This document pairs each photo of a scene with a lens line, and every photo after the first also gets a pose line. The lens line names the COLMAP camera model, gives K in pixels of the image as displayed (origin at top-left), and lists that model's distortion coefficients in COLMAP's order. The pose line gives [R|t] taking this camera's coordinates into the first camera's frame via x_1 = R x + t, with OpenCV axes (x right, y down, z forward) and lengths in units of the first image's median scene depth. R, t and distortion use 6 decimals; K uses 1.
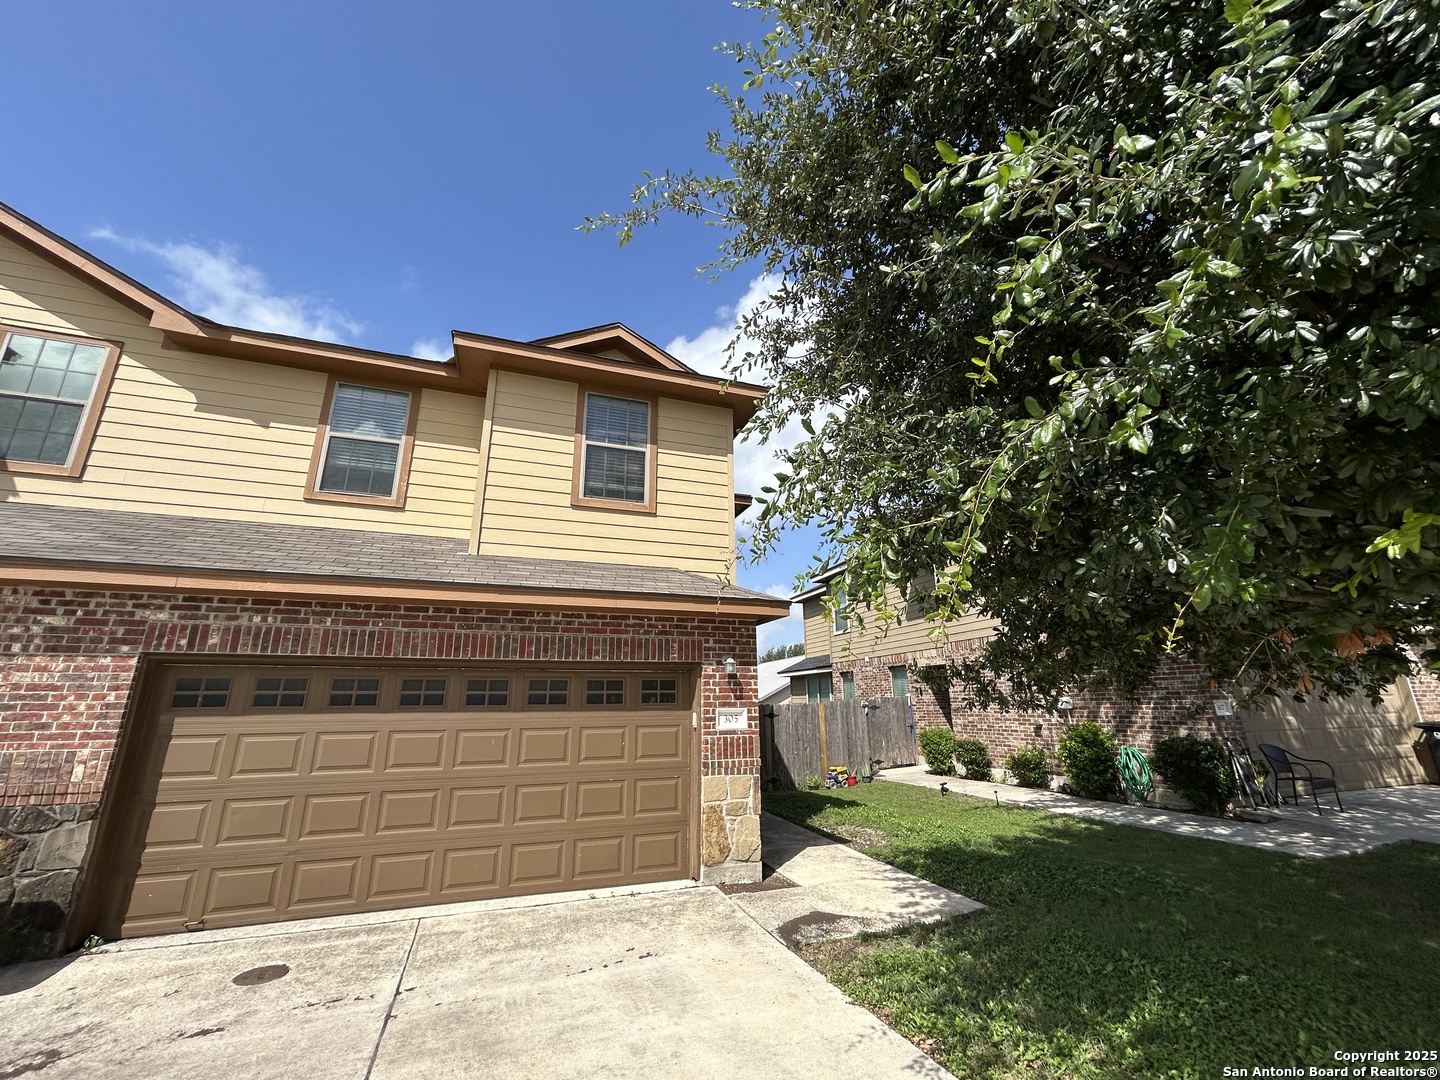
lens RADIAL K [[585.2, 0, 717.1], [0, 585.2, 538.8], [0, 0, 1]] dist [0.001685, 0.000824]
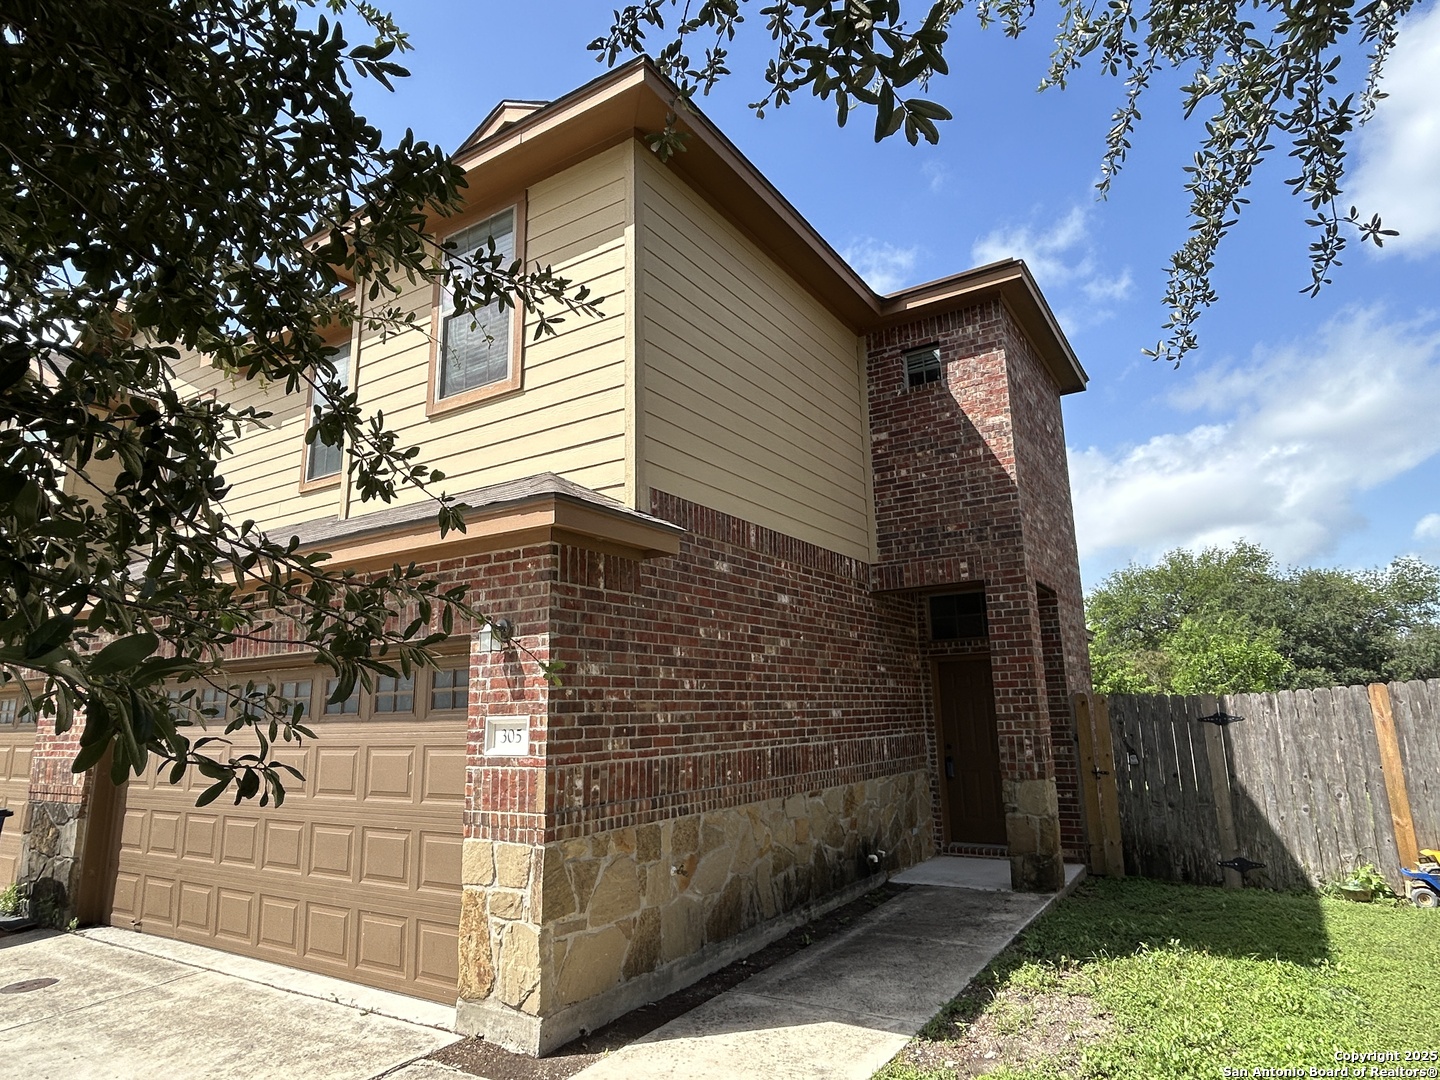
lens RADIAL K [[839.6, 0, 720.0], [0, 839.6, 540.0], [0, 0, 1]] dist [0.000821, 0.001992]
pose [[0.620316, -0.166340, -0.766511, 0.799572], [0.235388, 0.971688, -0.020373, 0.210237], [0.748198, -0.167790, 0.641908, 0.735805]]
